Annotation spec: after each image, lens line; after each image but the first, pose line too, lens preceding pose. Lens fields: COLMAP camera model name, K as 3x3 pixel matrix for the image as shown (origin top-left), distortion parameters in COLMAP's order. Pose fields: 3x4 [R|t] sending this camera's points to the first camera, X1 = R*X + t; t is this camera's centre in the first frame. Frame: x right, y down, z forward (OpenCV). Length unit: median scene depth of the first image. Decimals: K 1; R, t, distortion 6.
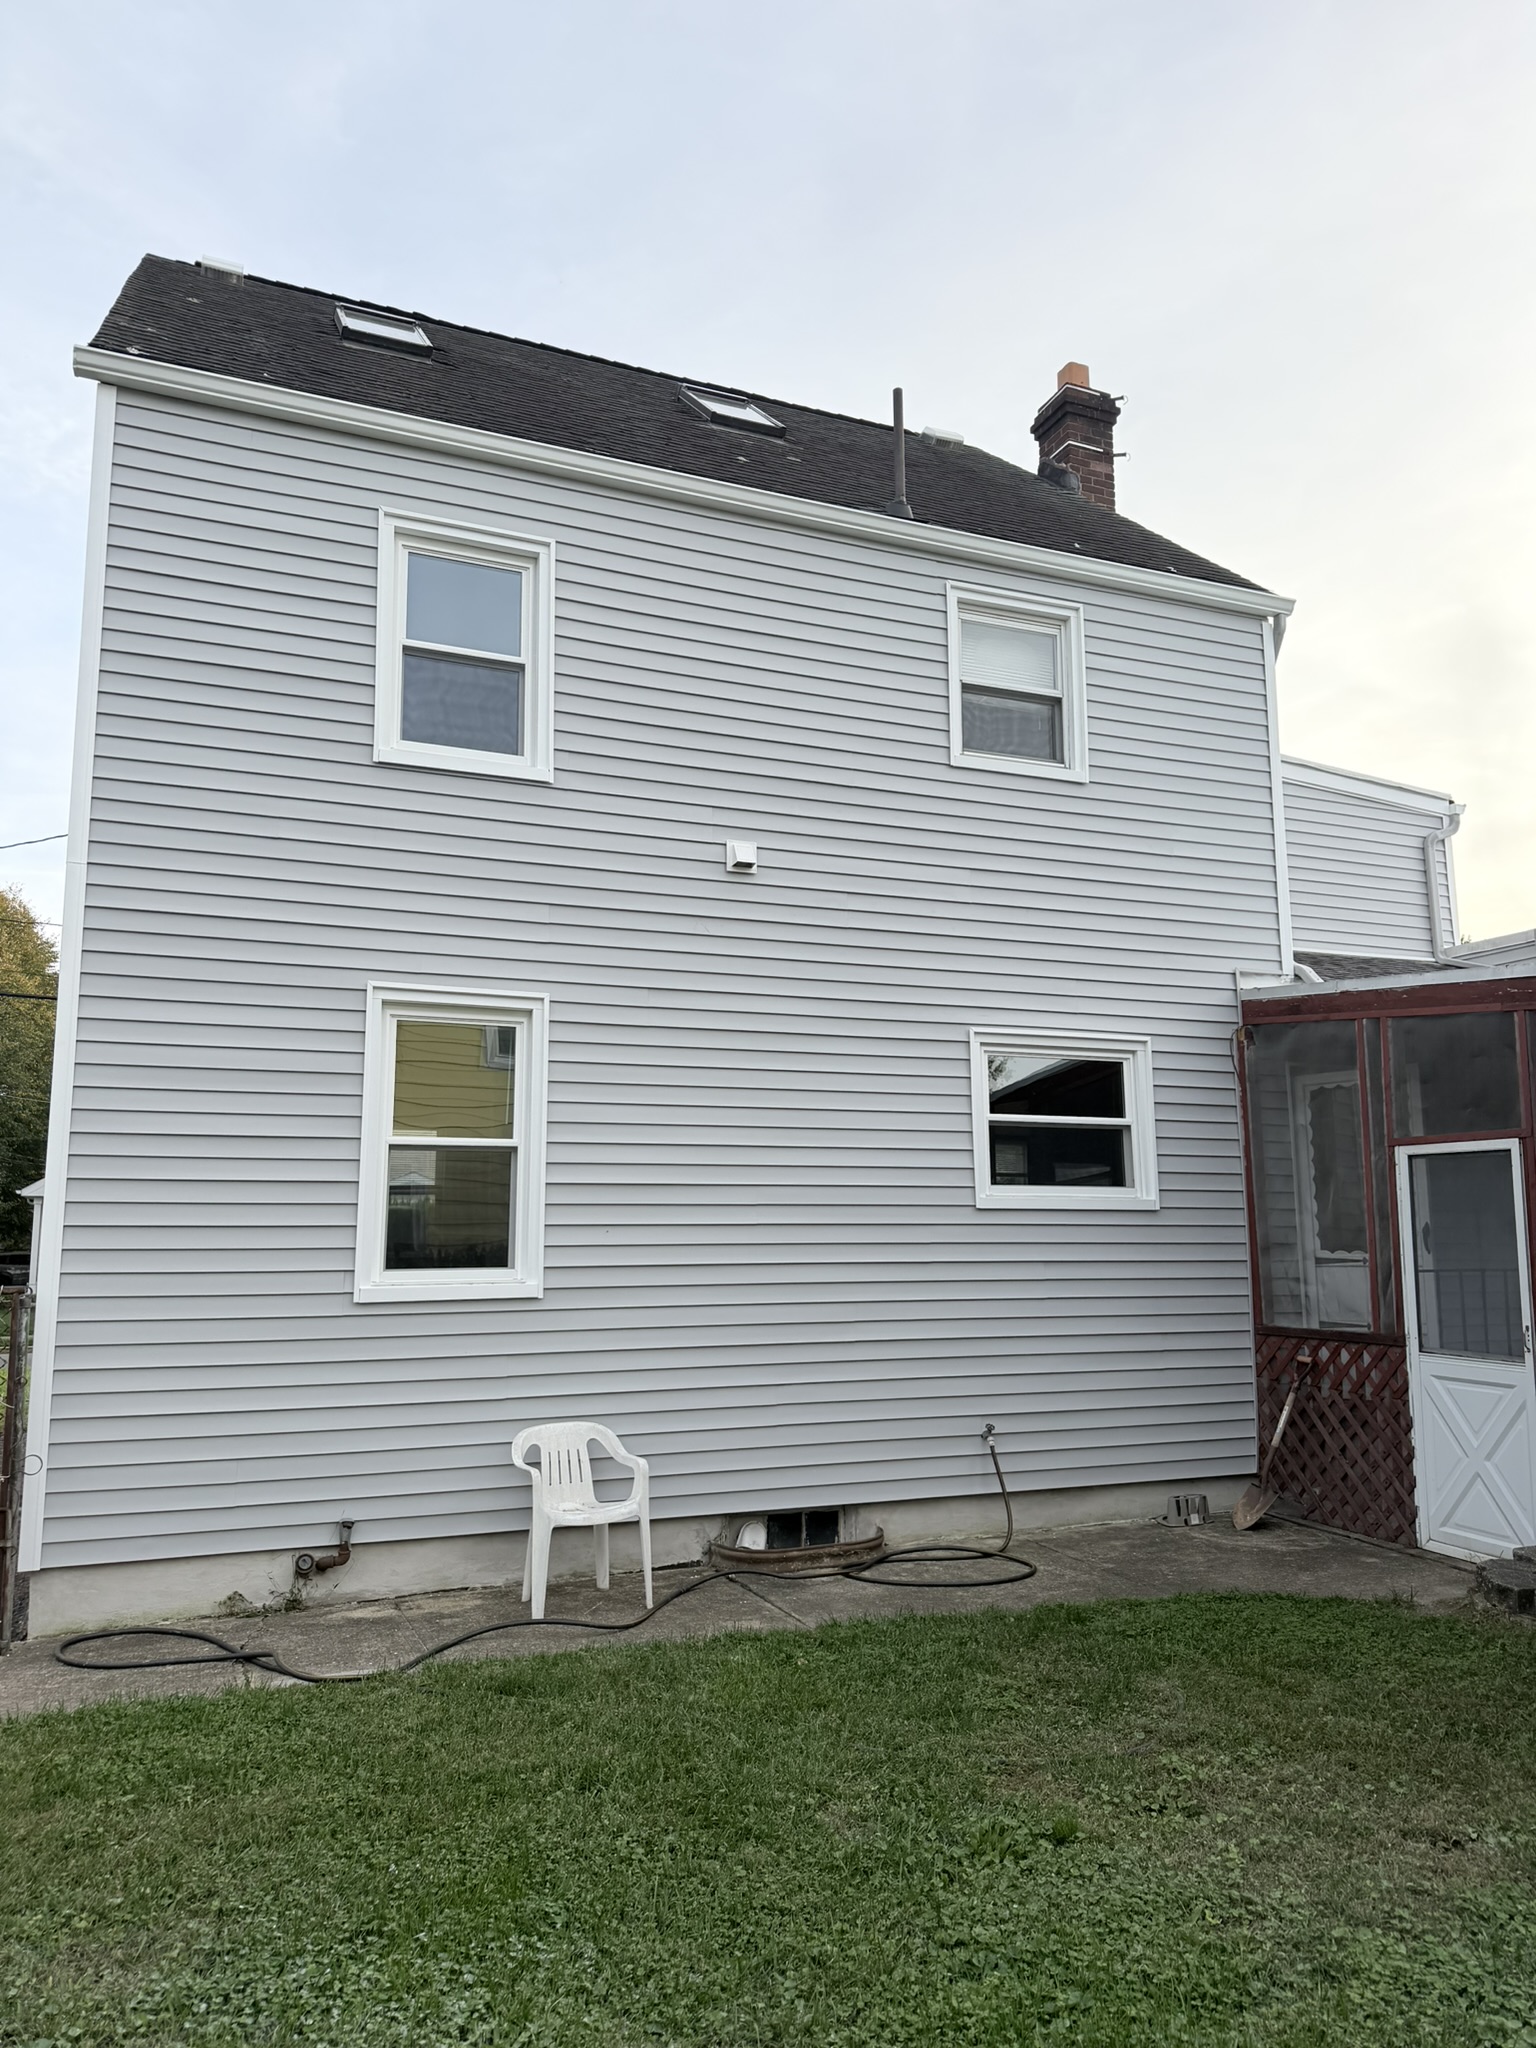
lens RADIAL K [[1465.3, 0, 754.8], [0, 1465.3, 1038.3], [0, 0, 1]] dist [0.060336, -0.065406]
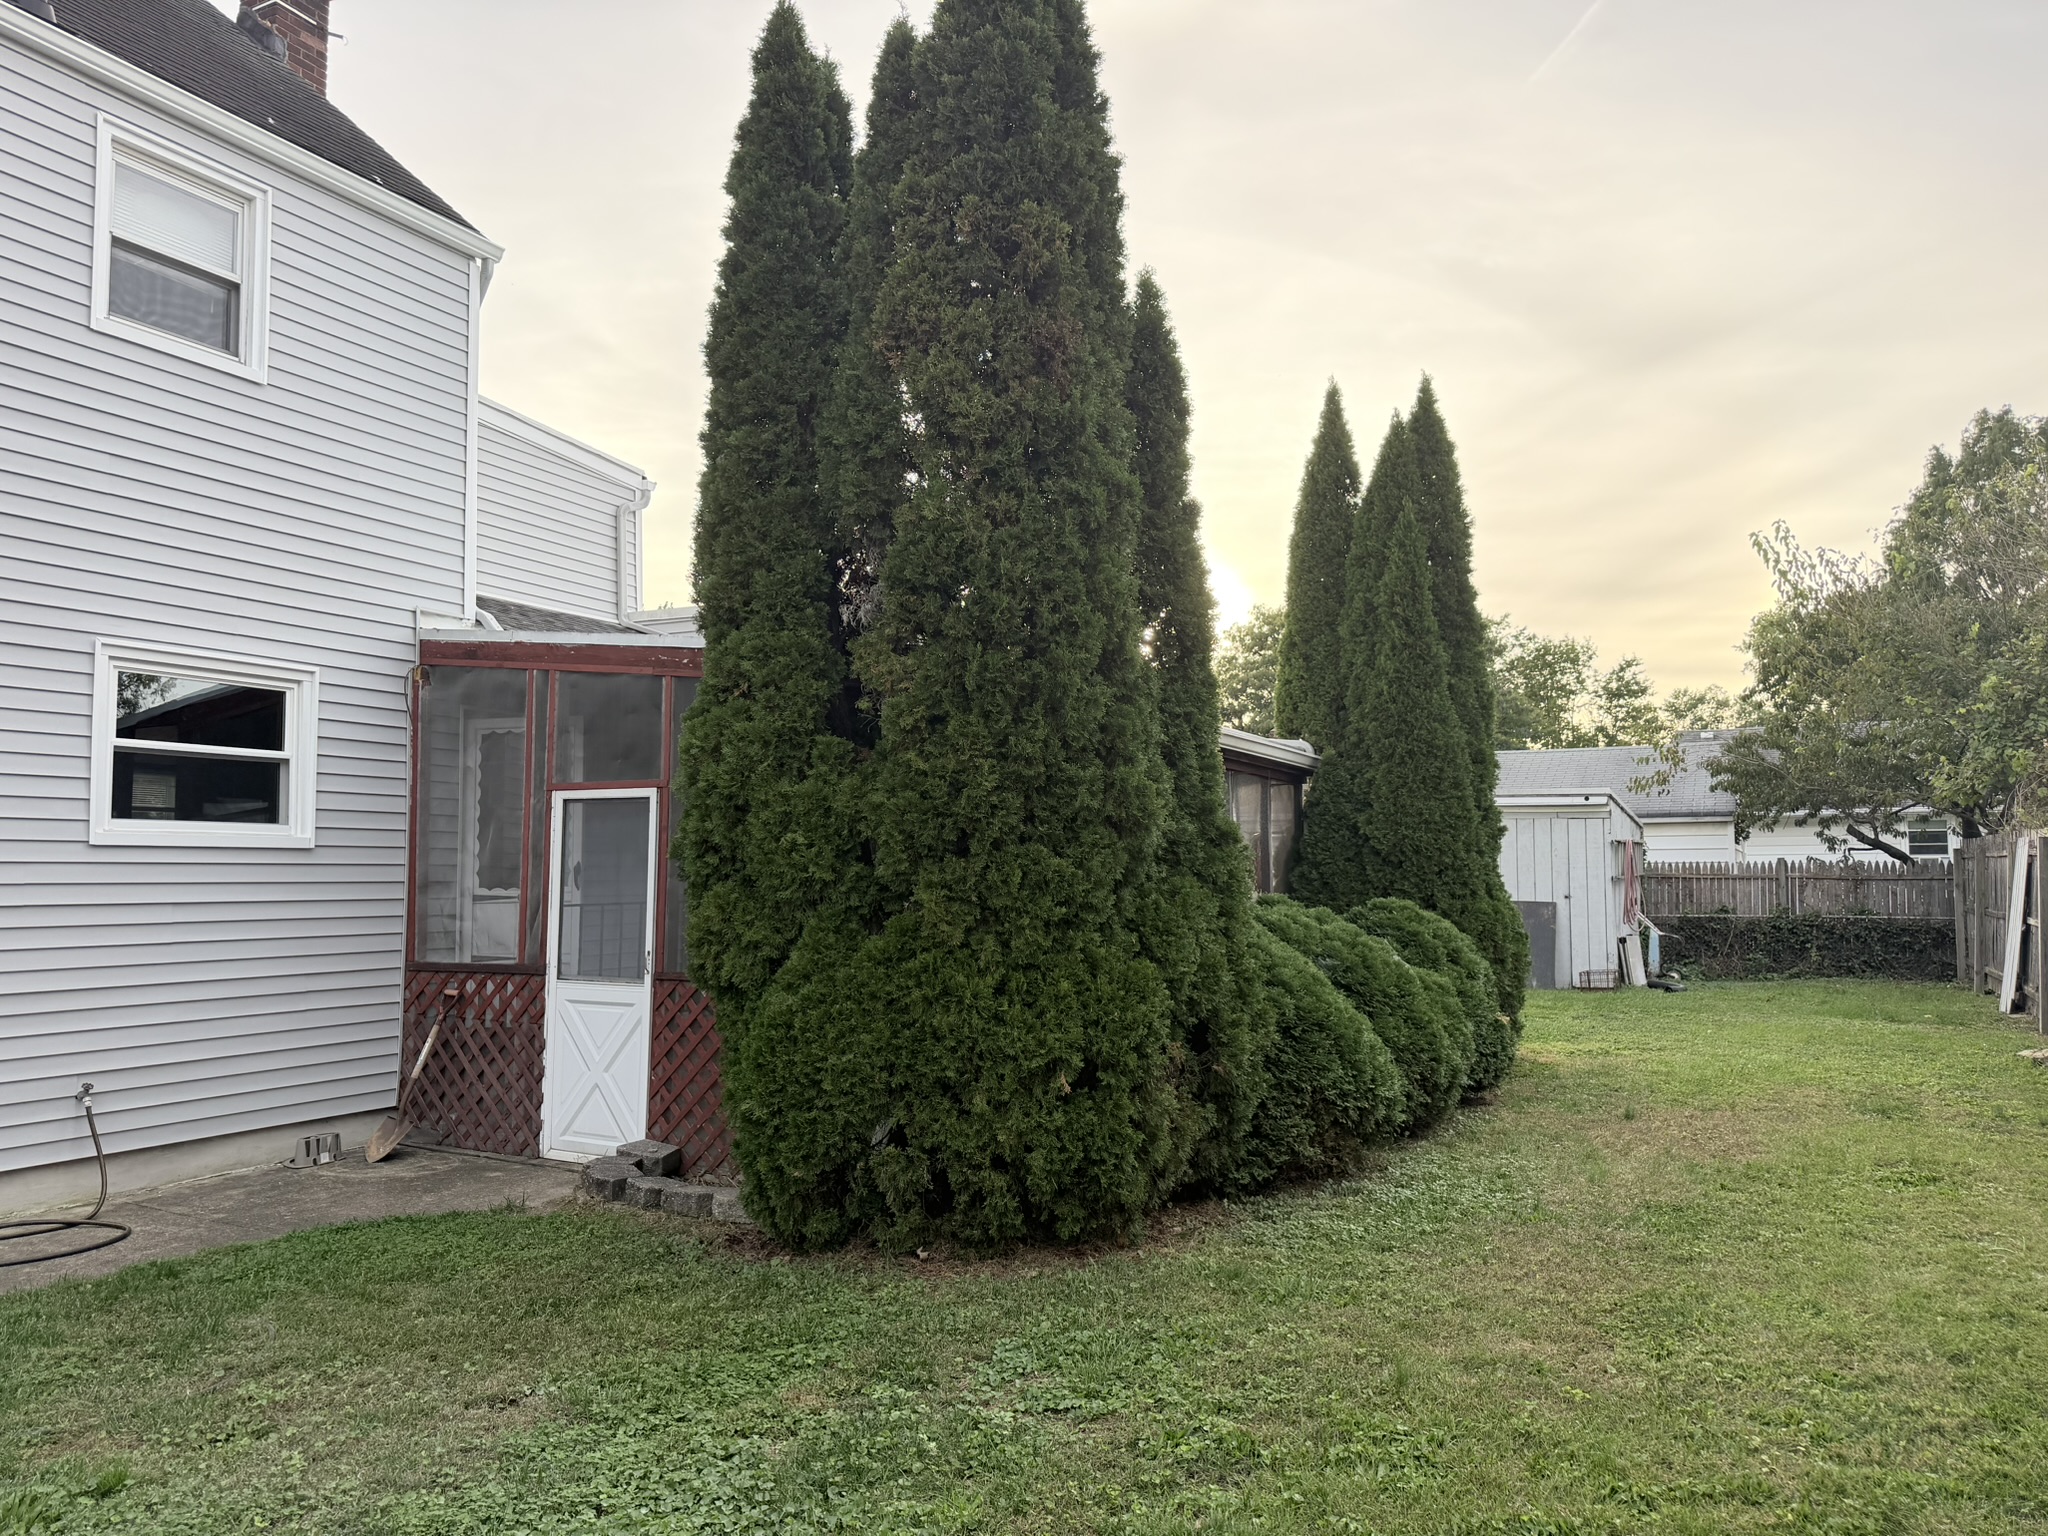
lens RADIAL K [[1465.3, 0, 1037.9], [0, 1465.3, 774.2], [0, 0, 1]] dist [0.060336, -0.065406]
pose [[0.765209, 0.049304, 0.641892, 0.014255], [-0.089371, 0.995544, 0.030072, -0.002662], [-0.637549, -0.080378, 0.766205, -0.042744]]
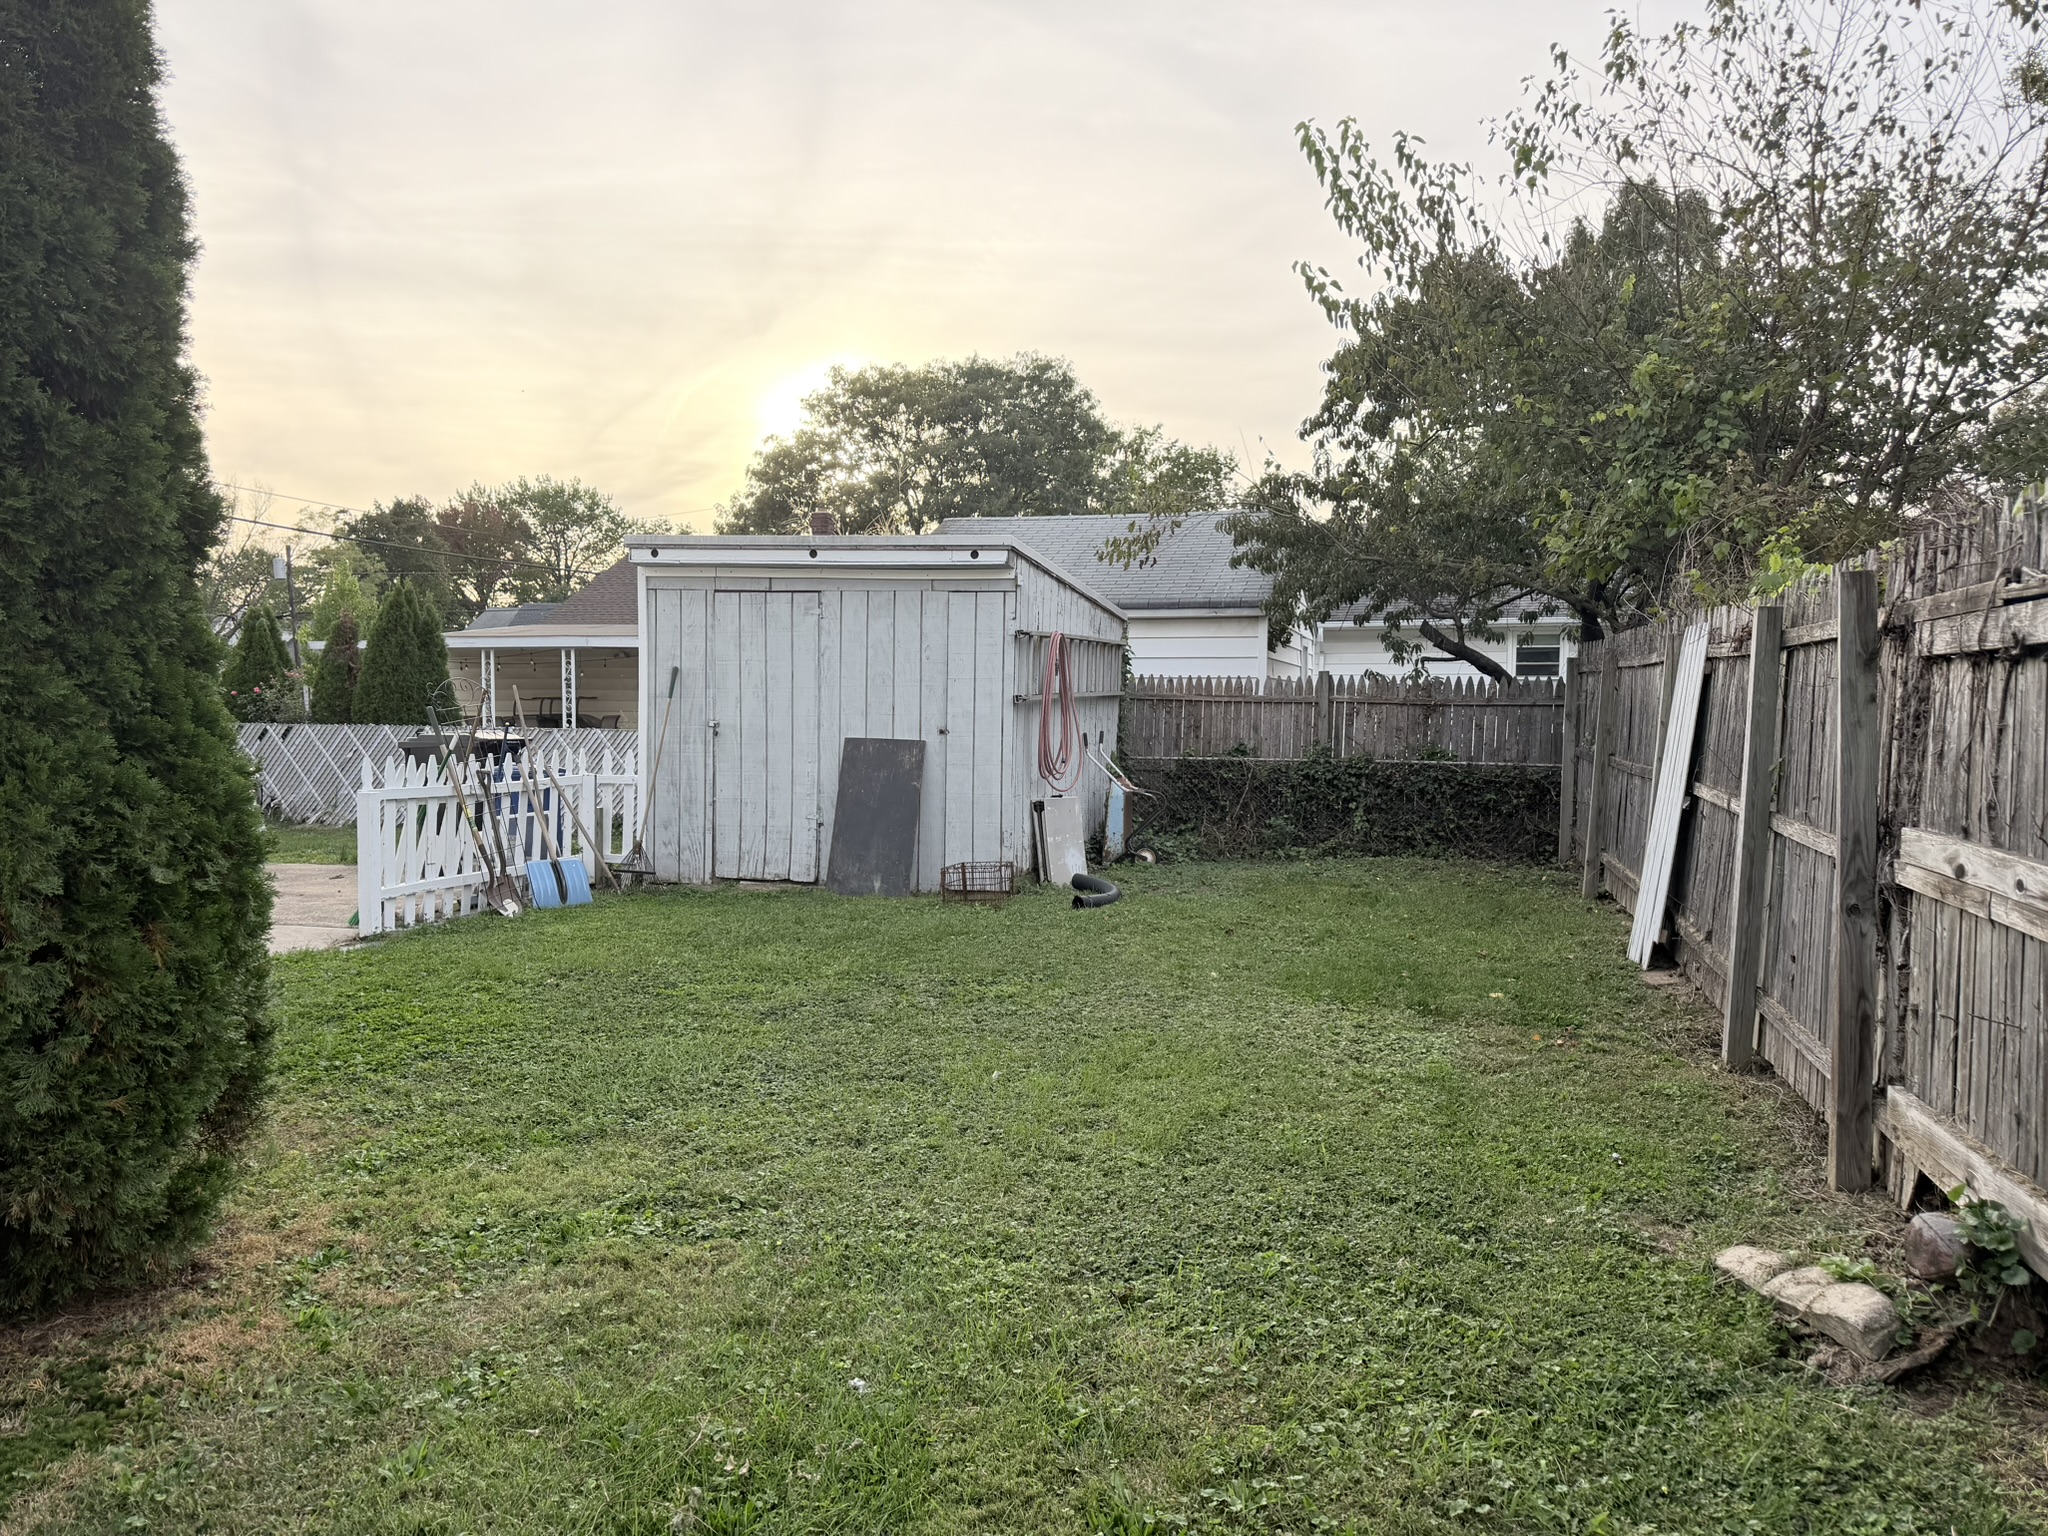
lens RADIAL K [[1435.0, 0, 1024.0], [0, 1435.0, 768.0], [0, 0, 1]] dist [0.114048, -0.196795]
pose [[0.623135, -0.025458, 0.781700, 1.273057], [-0.119227, 0.984697, 0.127111, 0.049485], [-0.772974, -0.172407, 0.610564, 0.375742]]
